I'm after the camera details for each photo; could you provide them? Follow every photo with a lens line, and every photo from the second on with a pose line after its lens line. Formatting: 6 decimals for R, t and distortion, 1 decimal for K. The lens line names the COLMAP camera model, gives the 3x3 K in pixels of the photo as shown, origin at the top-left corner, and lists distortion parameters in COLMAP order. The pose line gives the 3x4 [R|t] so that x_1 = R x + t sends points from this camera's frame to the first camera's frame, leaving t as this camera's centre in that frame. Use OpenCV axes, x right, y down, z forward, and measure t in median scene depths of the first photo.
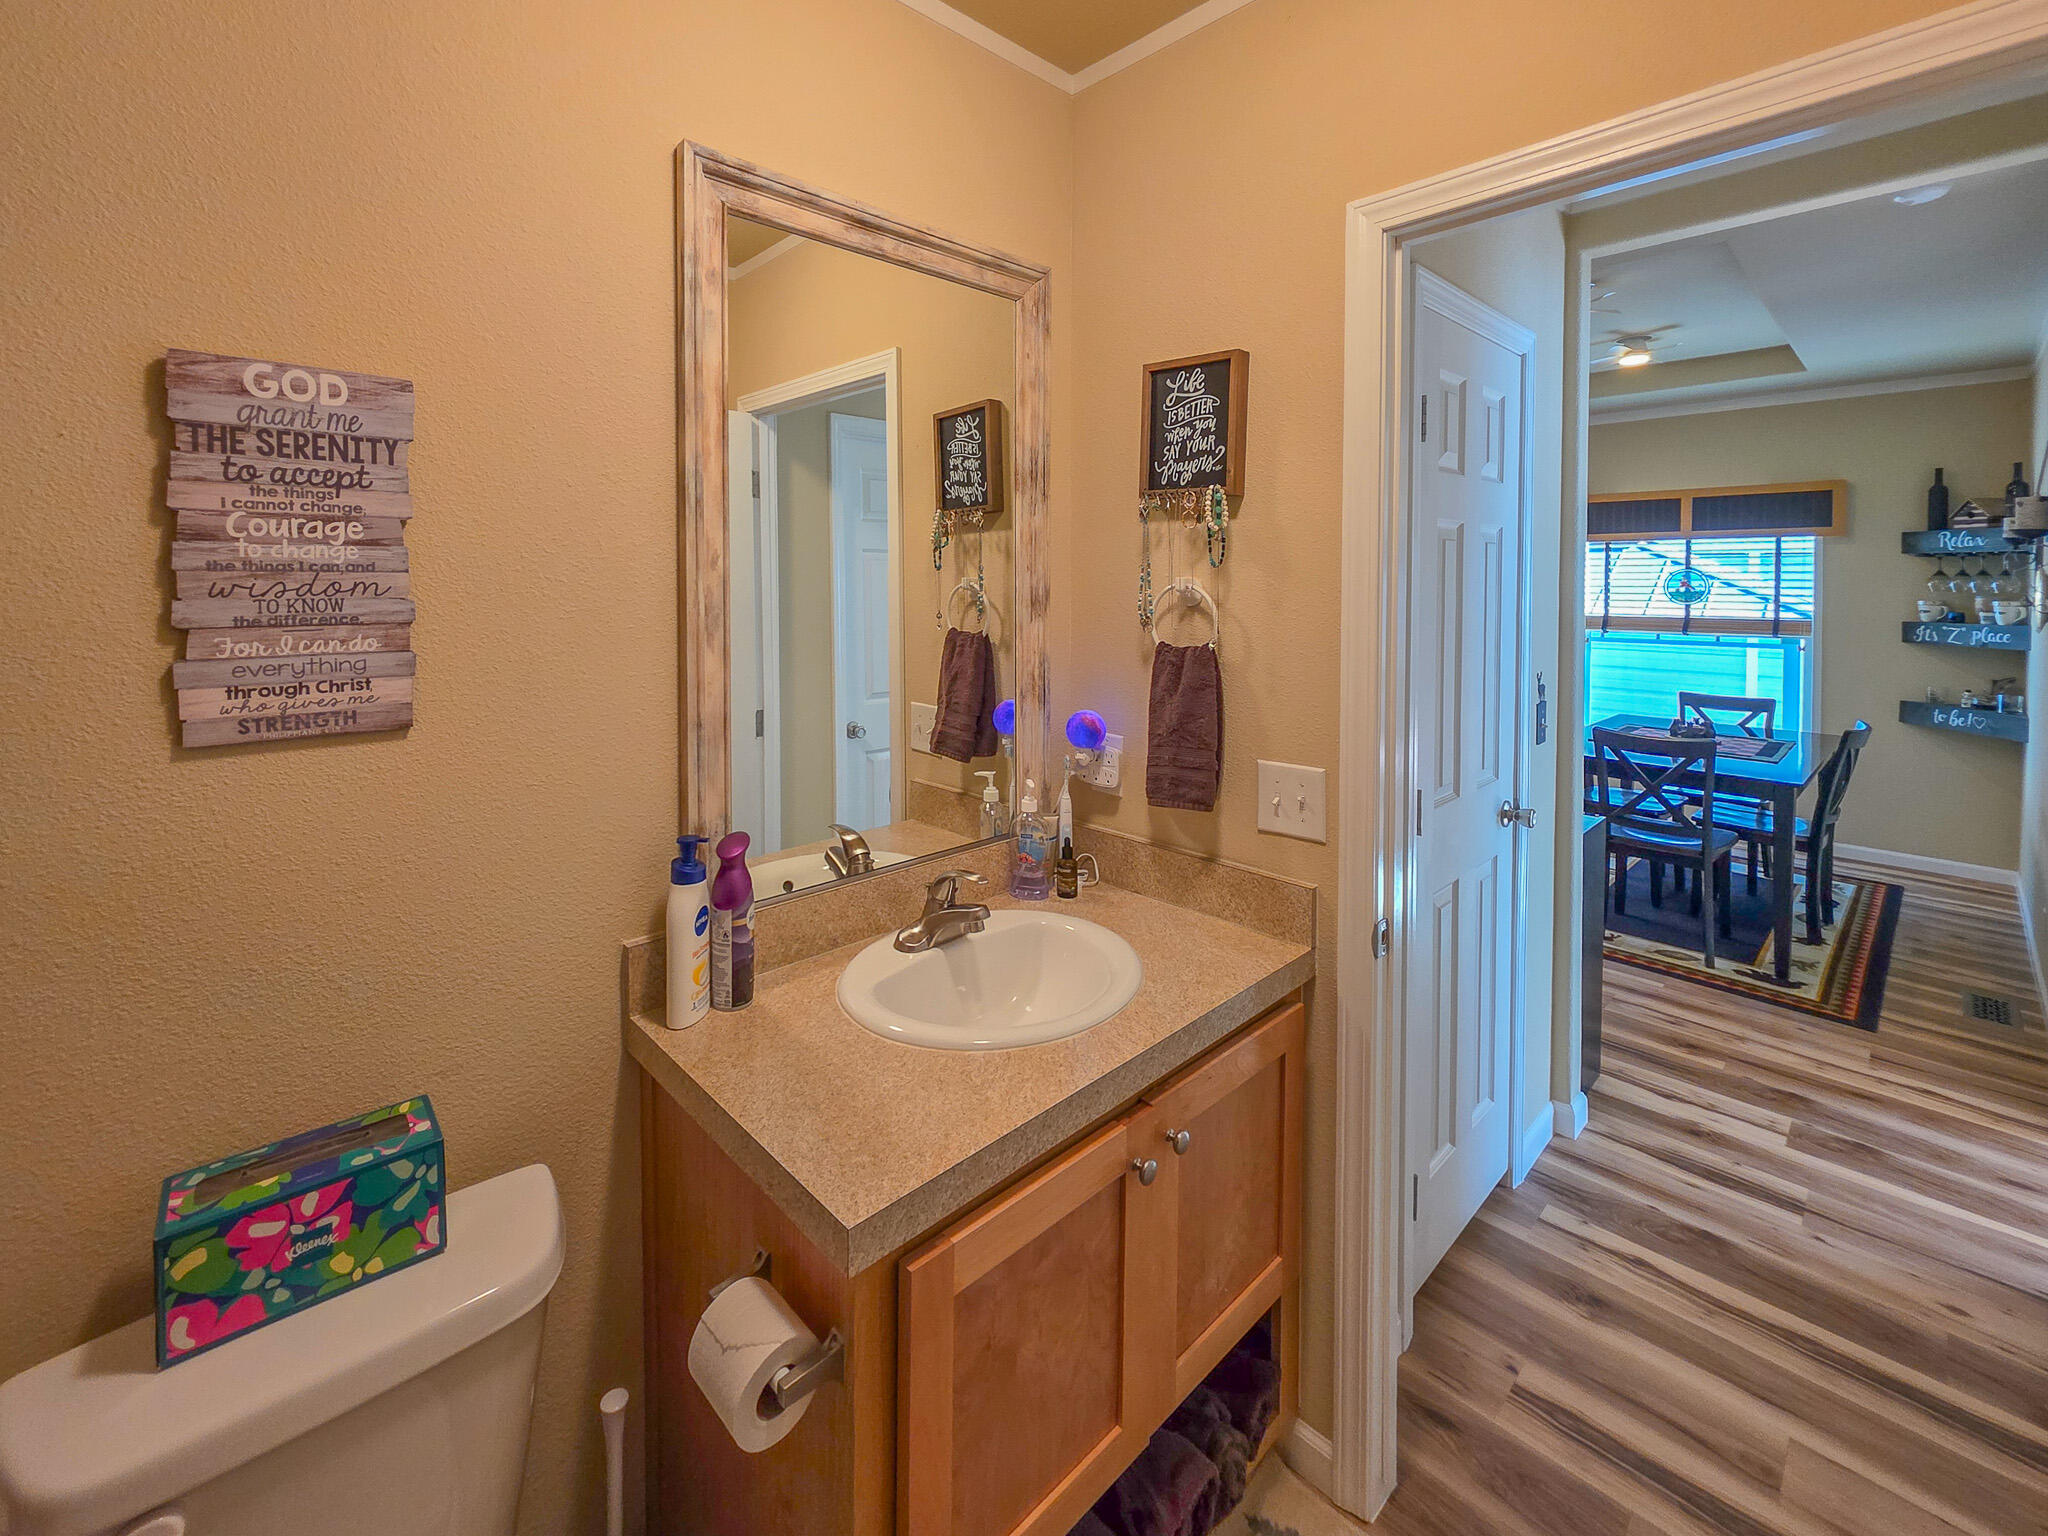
lens RADIAL K [[900.7, 0, 1039.4], [0, 900.7, 593.2], [0, 0, 1]] dist [-0.000025, 0.000190]
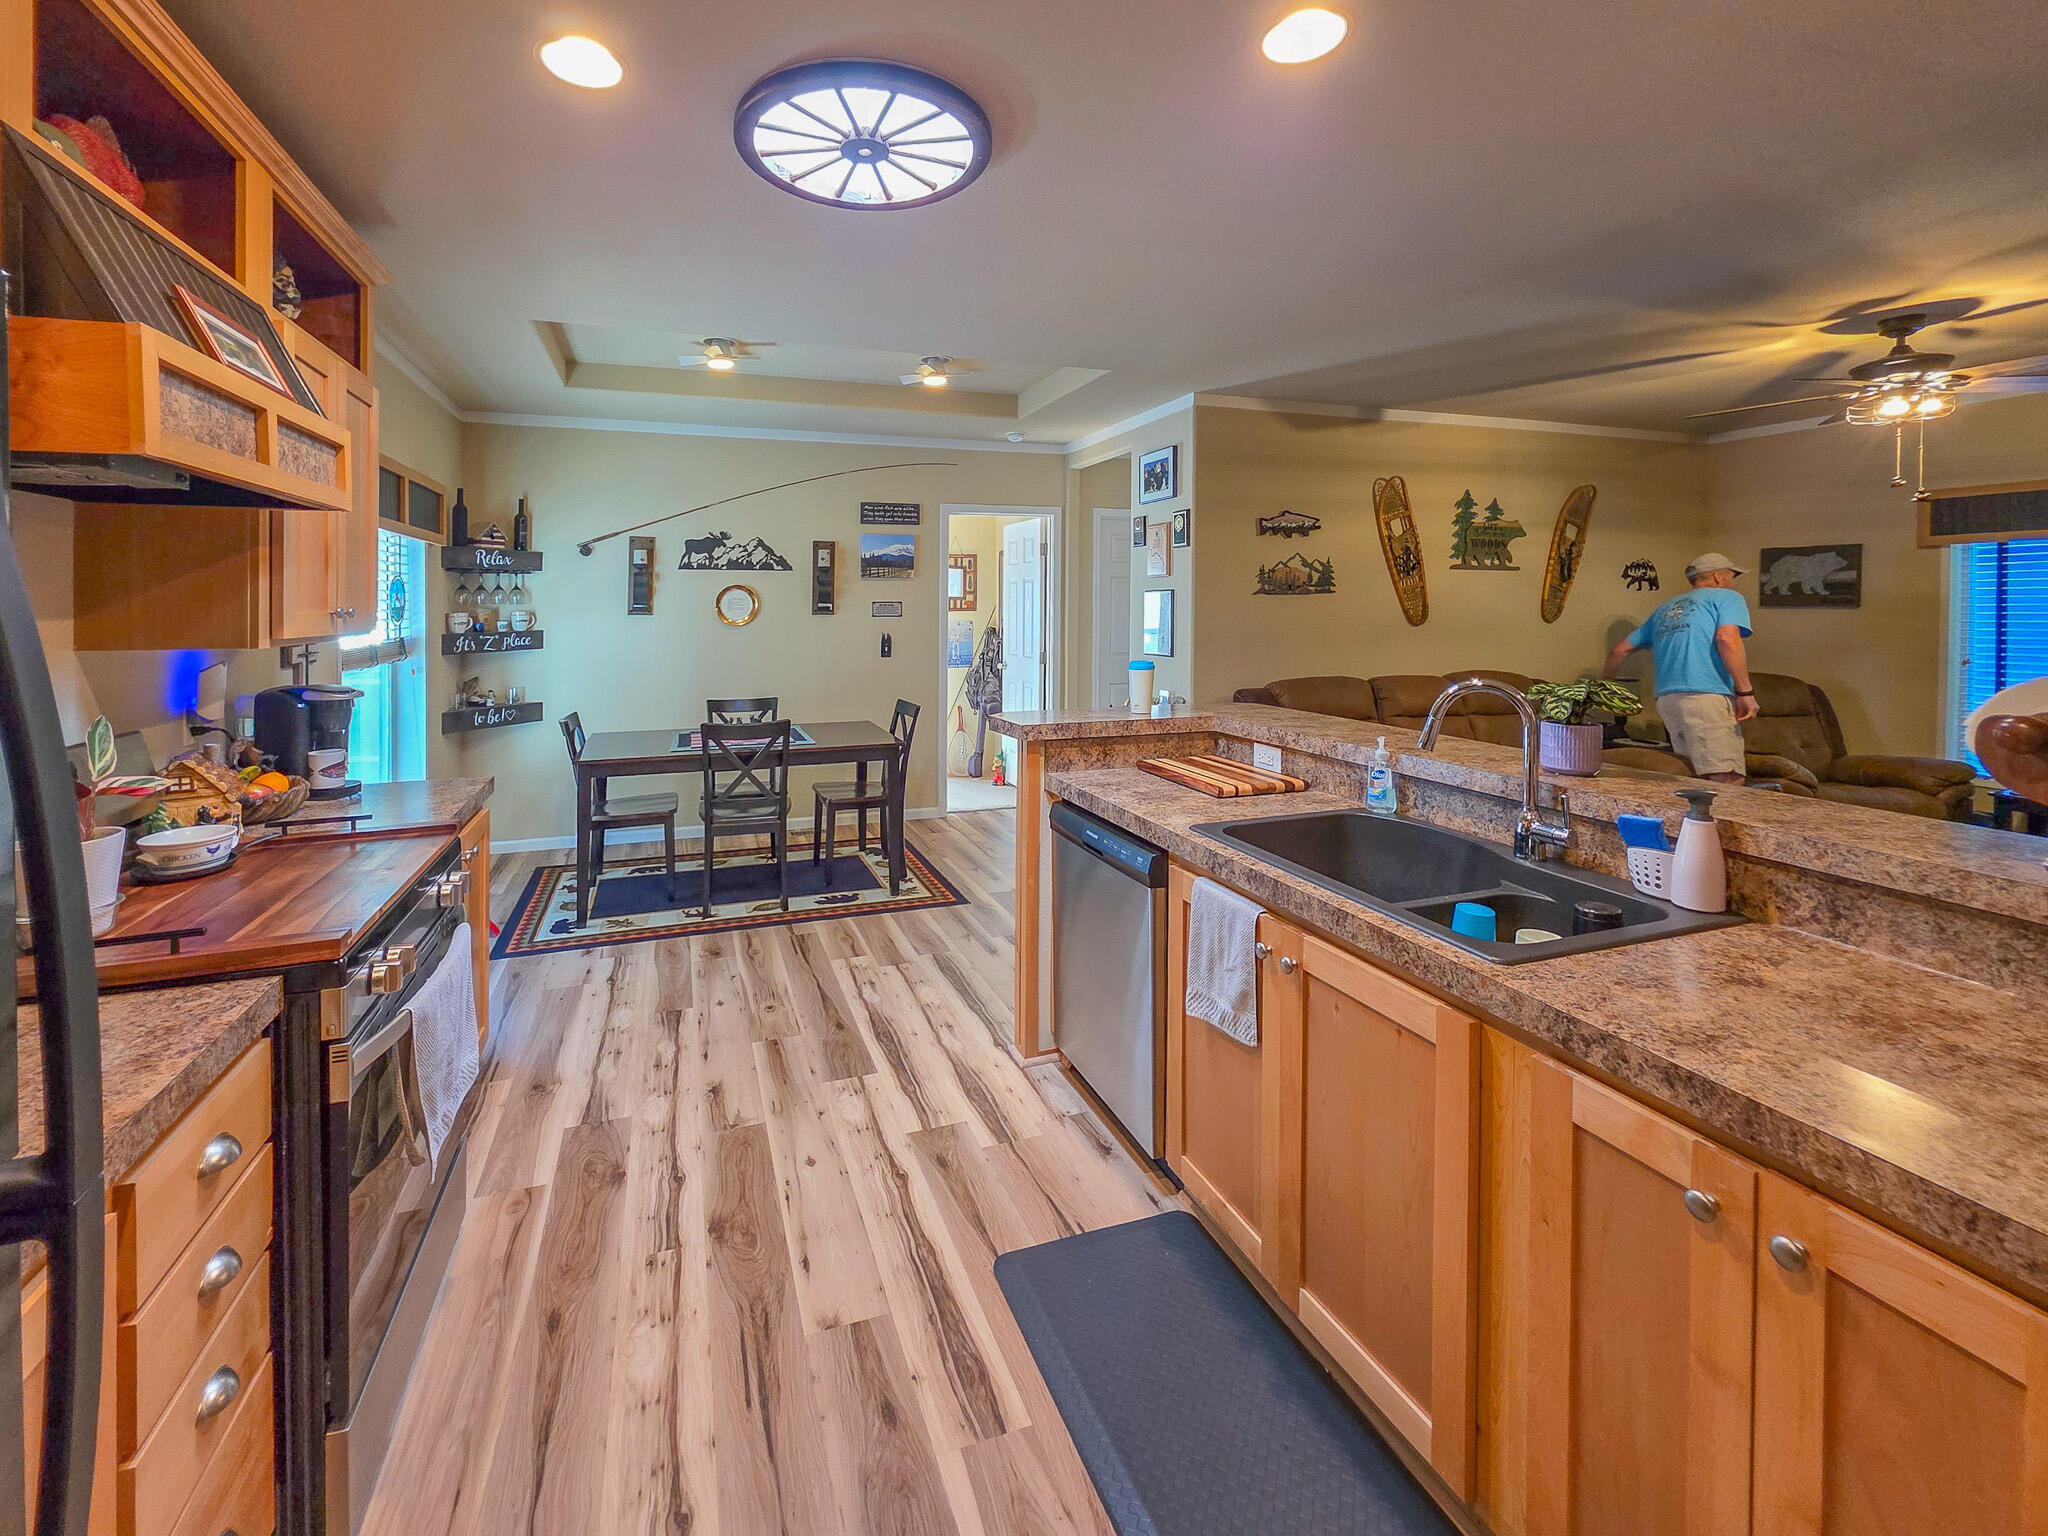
lens RADIAL K [[848.8, 0, 955.1], [0, 848.8, 621.2], [0, 0, 1]] dist [0.000847, -0.001034]
pose [[-0.897273, -0.010238, 0.441358, 0.019118], [0.004553, 0.999463, 0.032441, -0.011596], [-0.441453, 0.031117, -0.896744, 1.626107]]
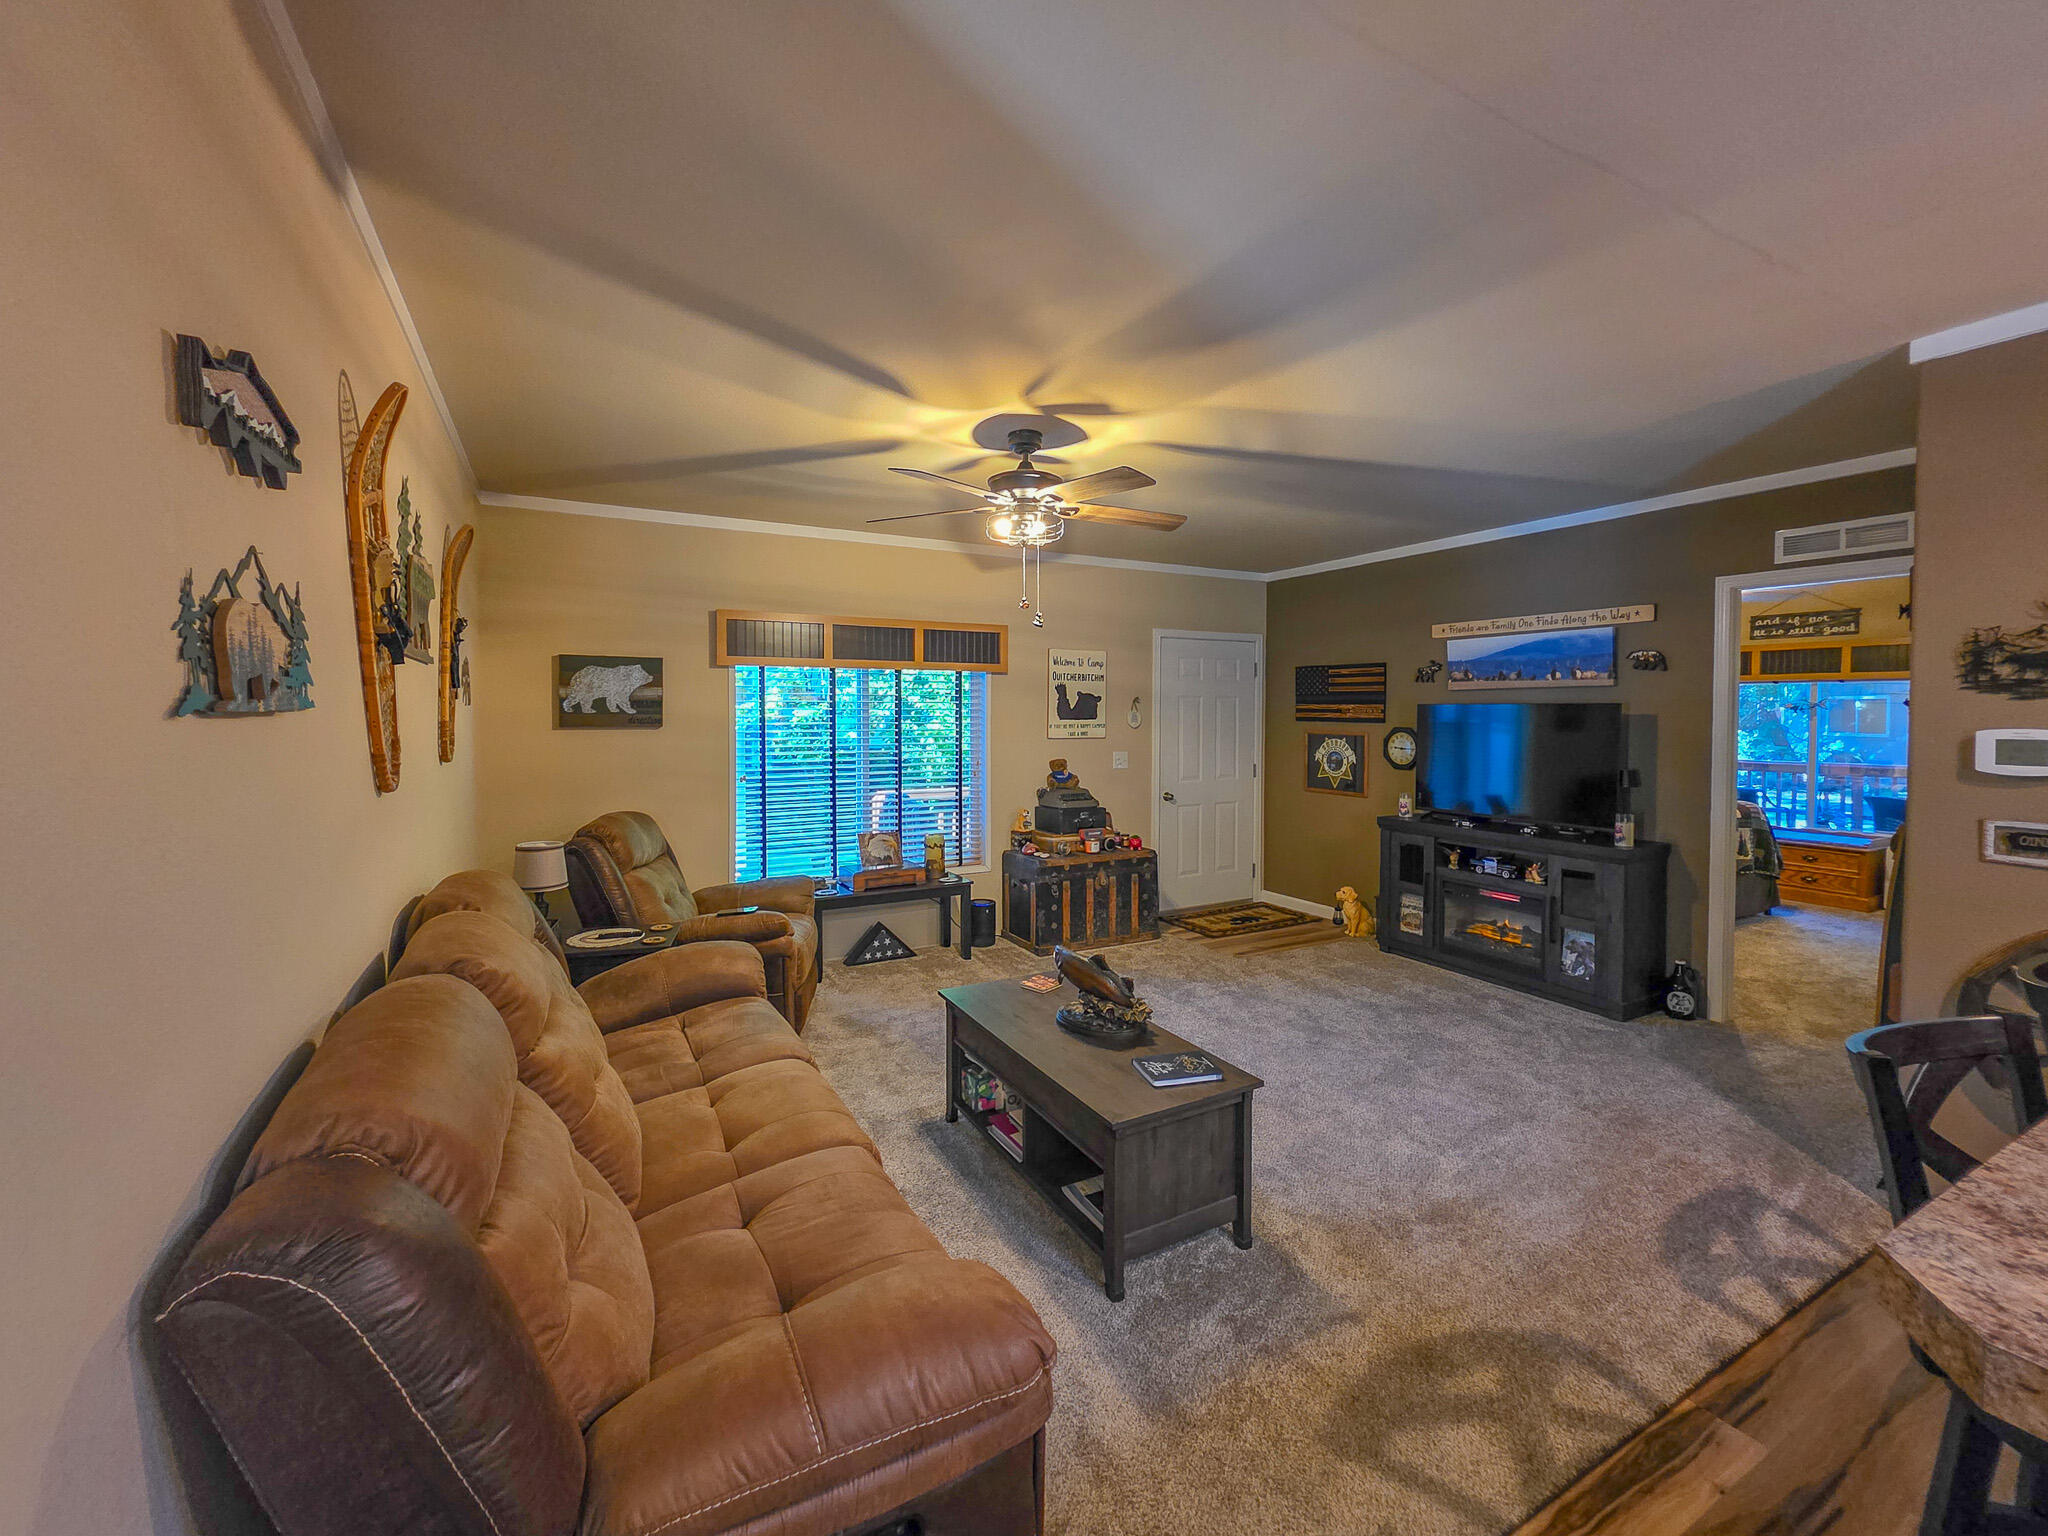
lens RADIAL K [[848.8, 0, 1039.4], [0, 848.8, 739.2], [0, 0, 1]] dist [0.000847, -0.001034]
pose [[-0.260986, 0.025952, -0.964994, 0.282800], [-0.014126, 0.999429, 0.030698, -0.012297], [0.965239, 0.021644, -0.260470, 0.827208]]
